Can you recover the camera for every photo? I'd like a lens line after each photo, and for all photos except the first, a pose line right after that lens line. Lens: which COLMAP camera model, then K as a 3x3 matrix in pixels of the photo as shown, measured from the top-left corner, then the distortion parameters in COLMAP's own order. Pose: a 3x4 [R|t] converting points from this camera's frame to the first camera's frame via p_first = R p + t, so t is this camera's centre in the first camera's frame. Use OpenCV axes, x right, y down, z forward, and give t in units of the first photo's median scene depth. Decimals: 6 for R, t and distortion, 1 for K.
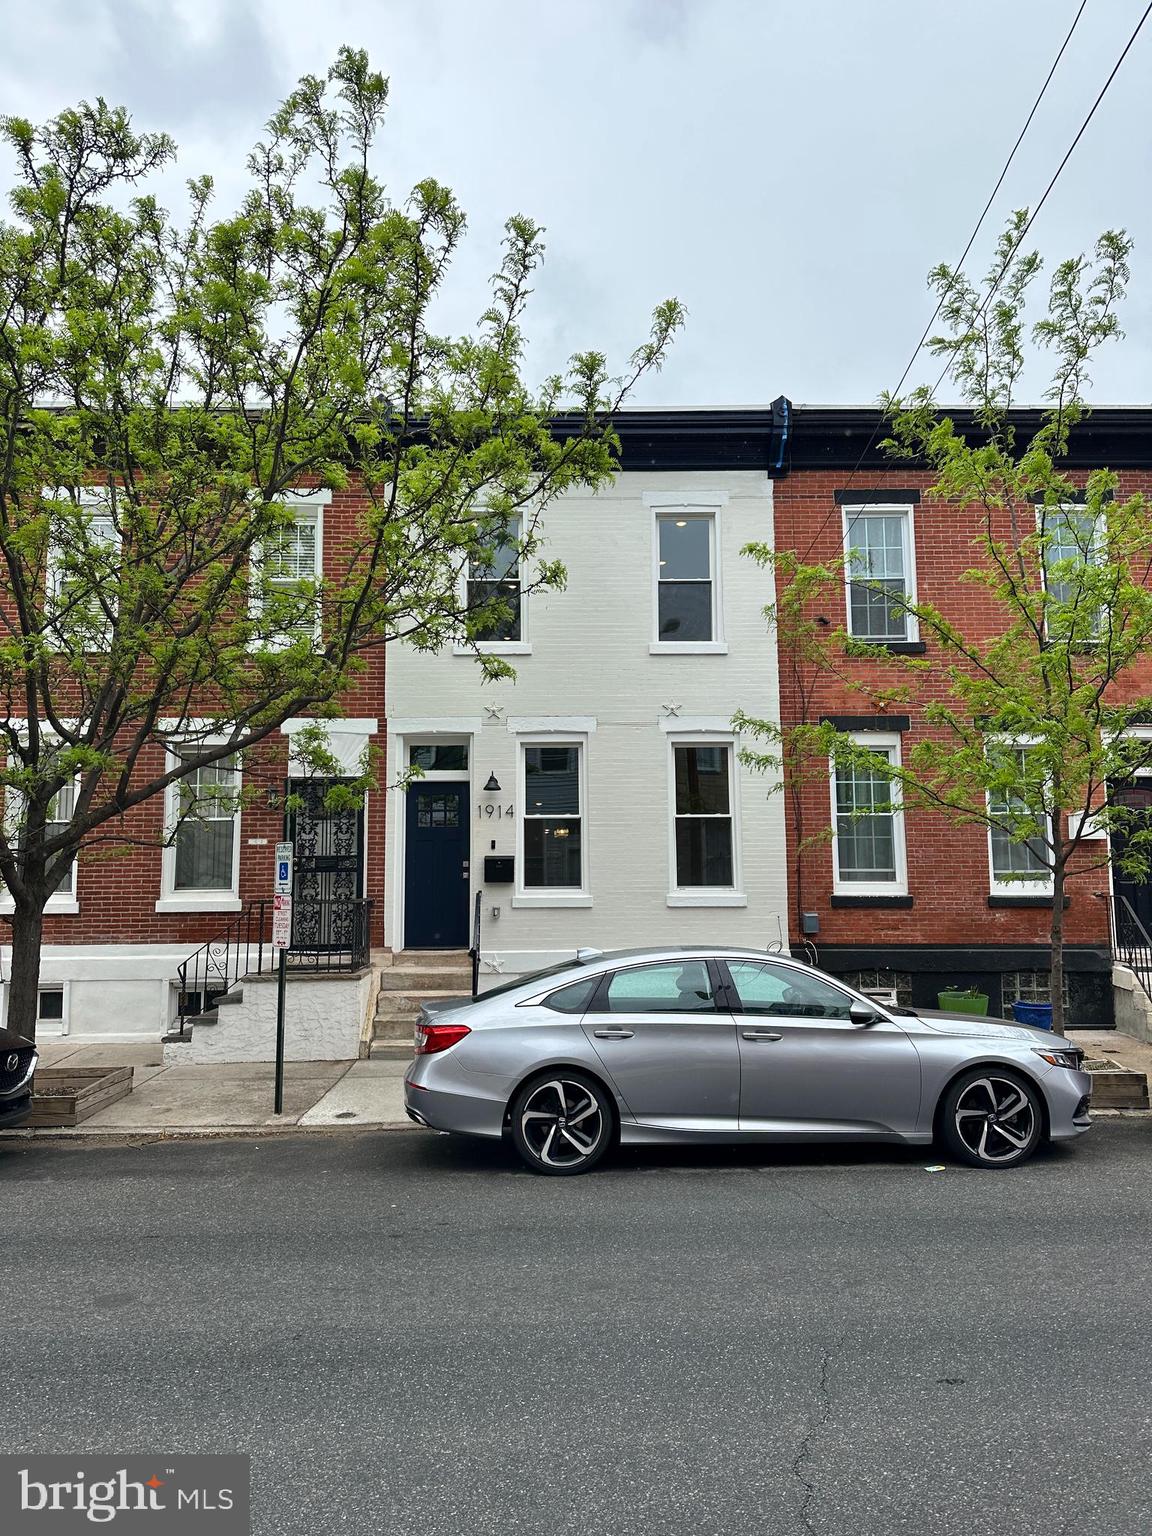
lens RADIAL K [[1075.3, 0, 572.7], [0, 1075.3, 766.5], [0, 0, 1]] dist [0.089029, -0.111453]
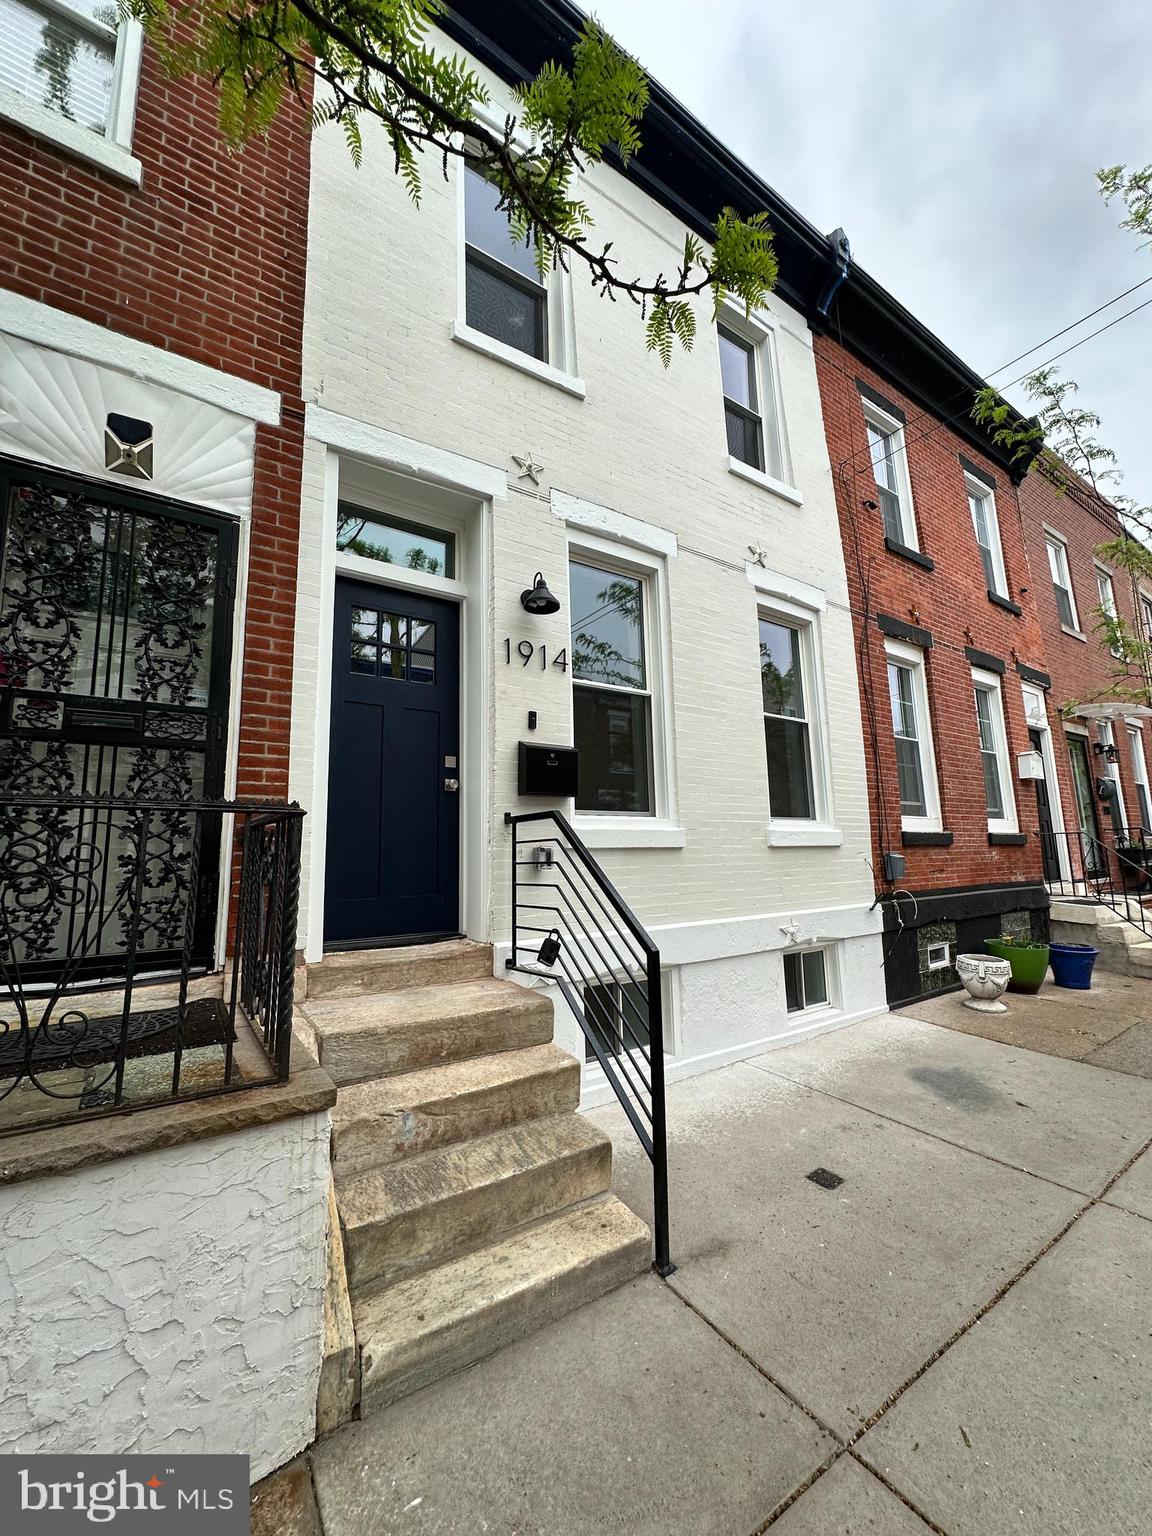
lens RADIAL K [[612.5, 0, 578.9], [0, 612.5, 769.0], [0, 0, 1]] dist [-0.005072, 0.001164]
pose [[0.835431, 0.068470, 0.545313, -0.206475], [-0.047890, 0.997504, -0.051880, 0.108049], [-0.547505, 0.017228, 0.836625, 0.752293]]
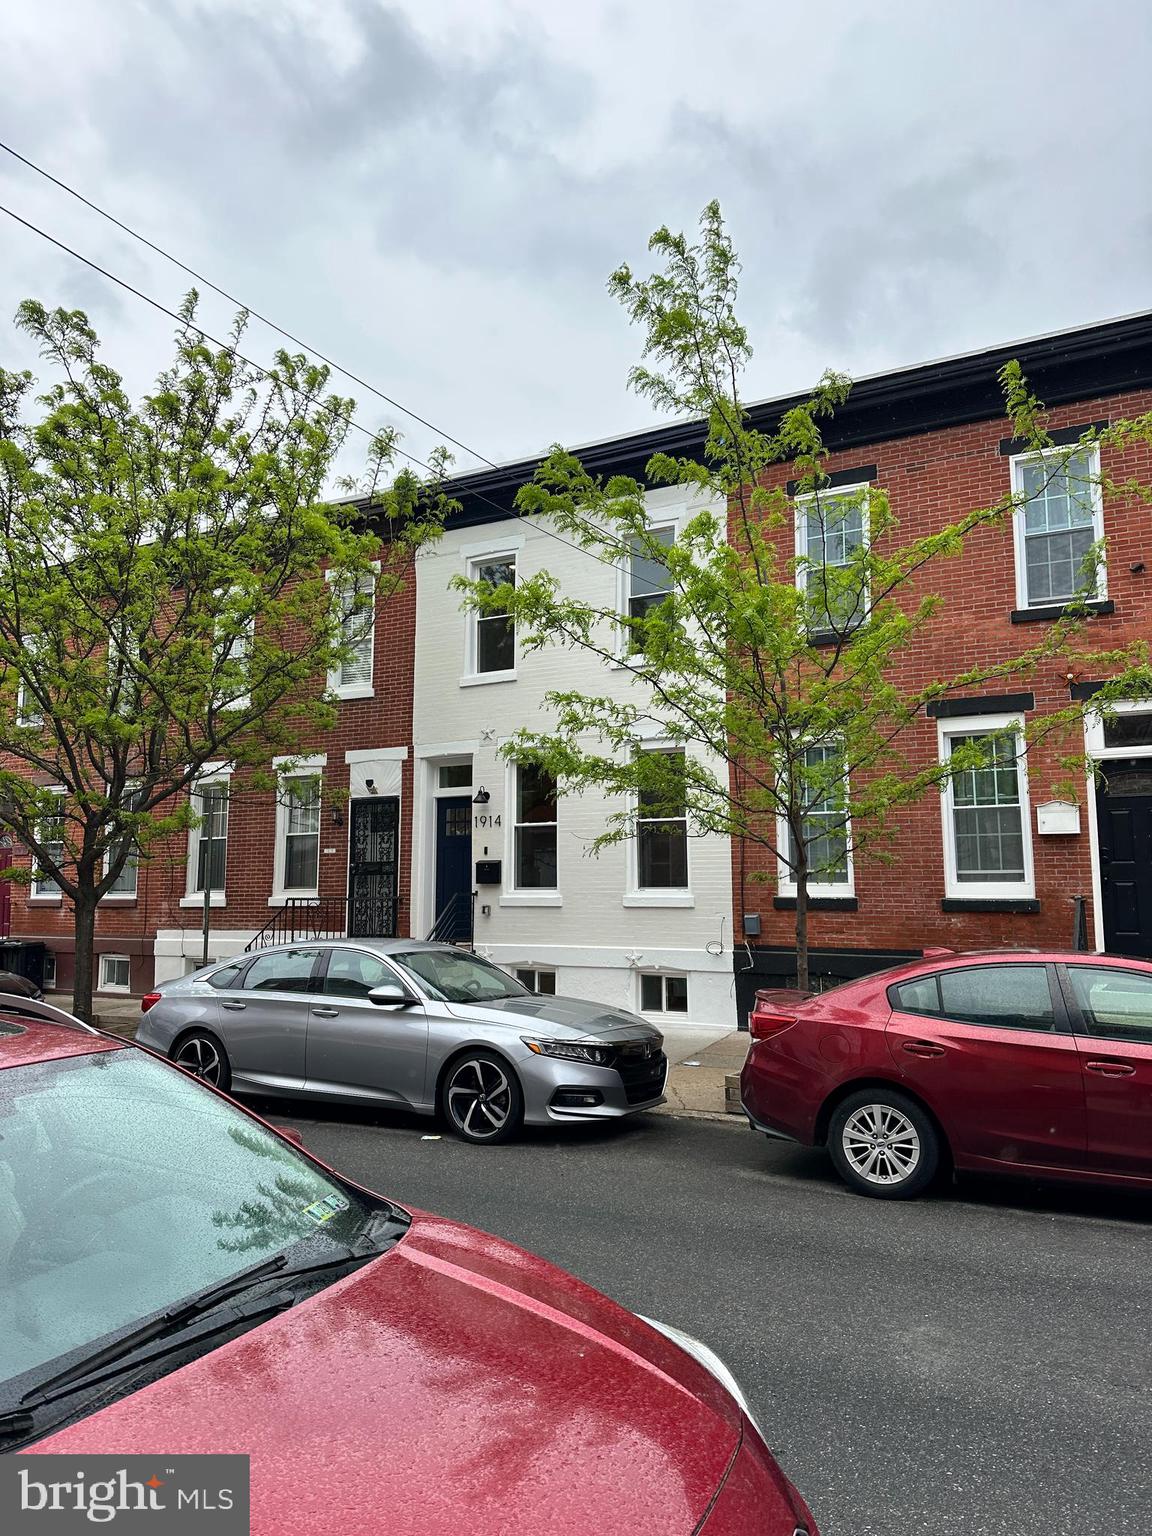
lens RADIAL K [[1075.3, 0, 555.6], [0, 1075.3, 748.9], [0, 0, 1]] dist [0.089029, -0.111453]
pose [[0.861541, -0.062798, -0.503789, 0.570654], [0.054543, 0.998026, -0.031132, 0.004664], [0.504749, -0.000657, 0.863266, 0.050791]]
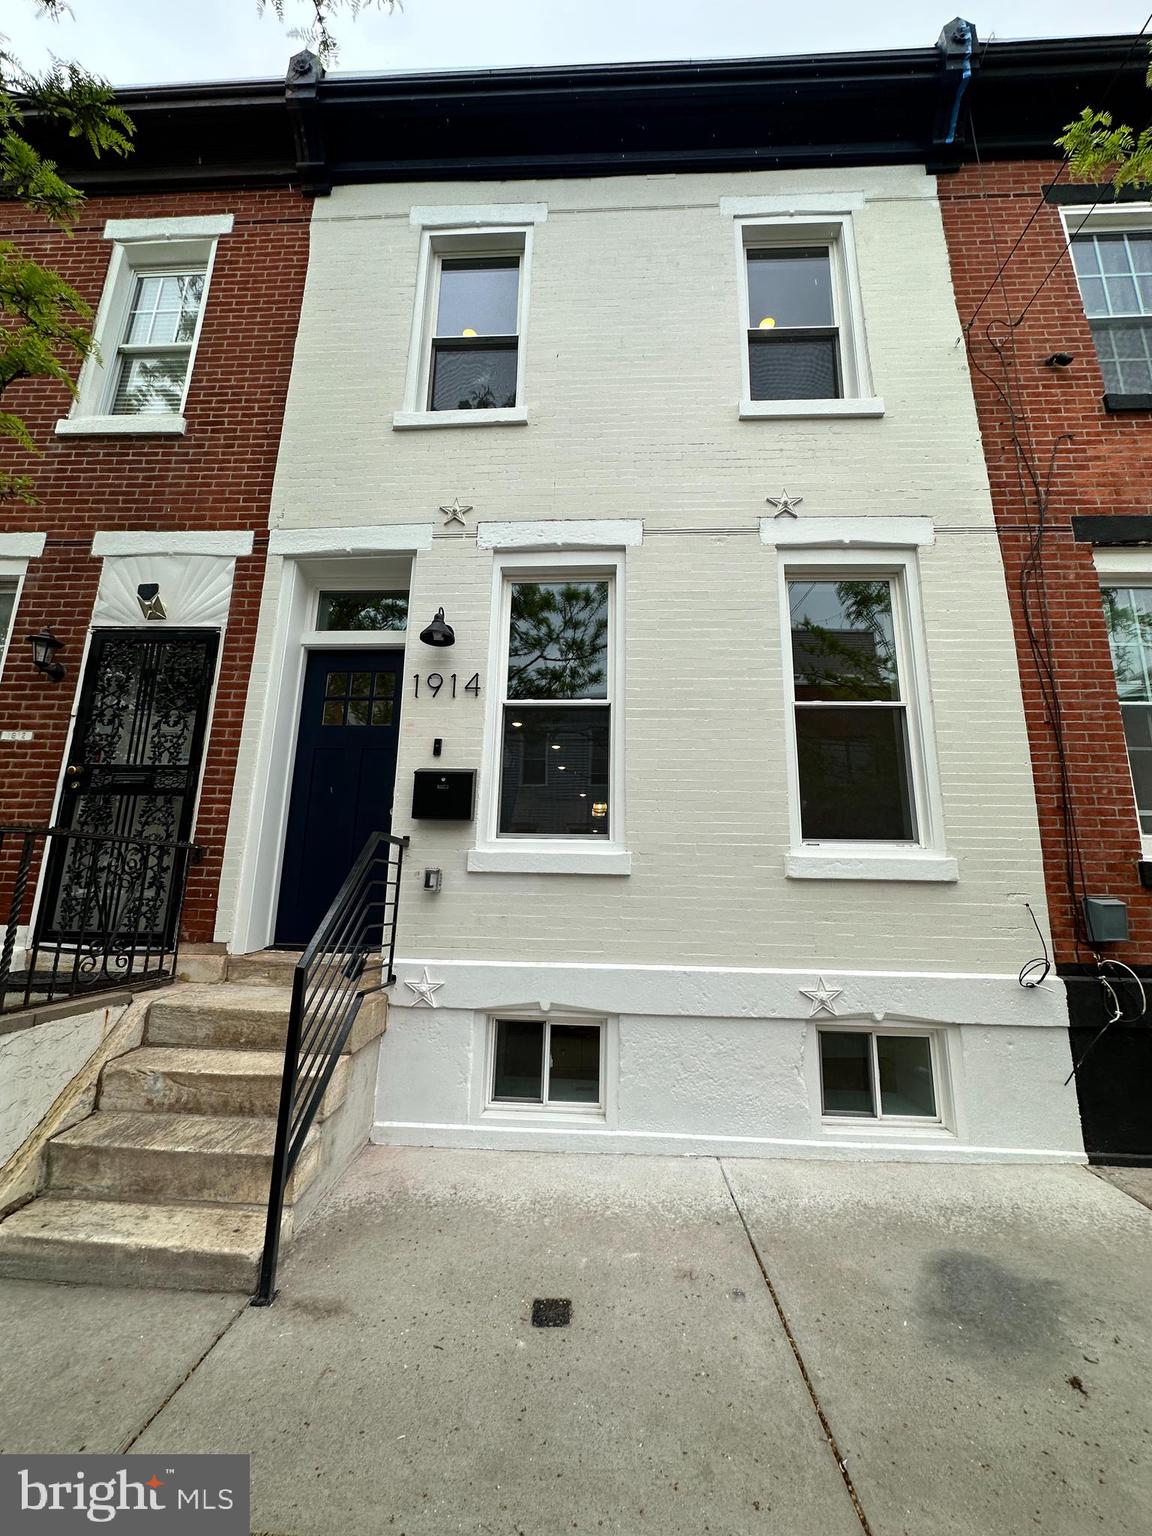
lens RADIAL K [[612.5, 0, 576.8], [0, 612.5, 769.2], [0, 0, 1]] dist [-0.005072, 0.001164]
pose [[0.997048, 0.012833, -0.075705, 0.014580], [-0.019560, 0.995858, -0.088796, 0.107389], [0.074251, 0.090014, 0.993169, 0.713366]]
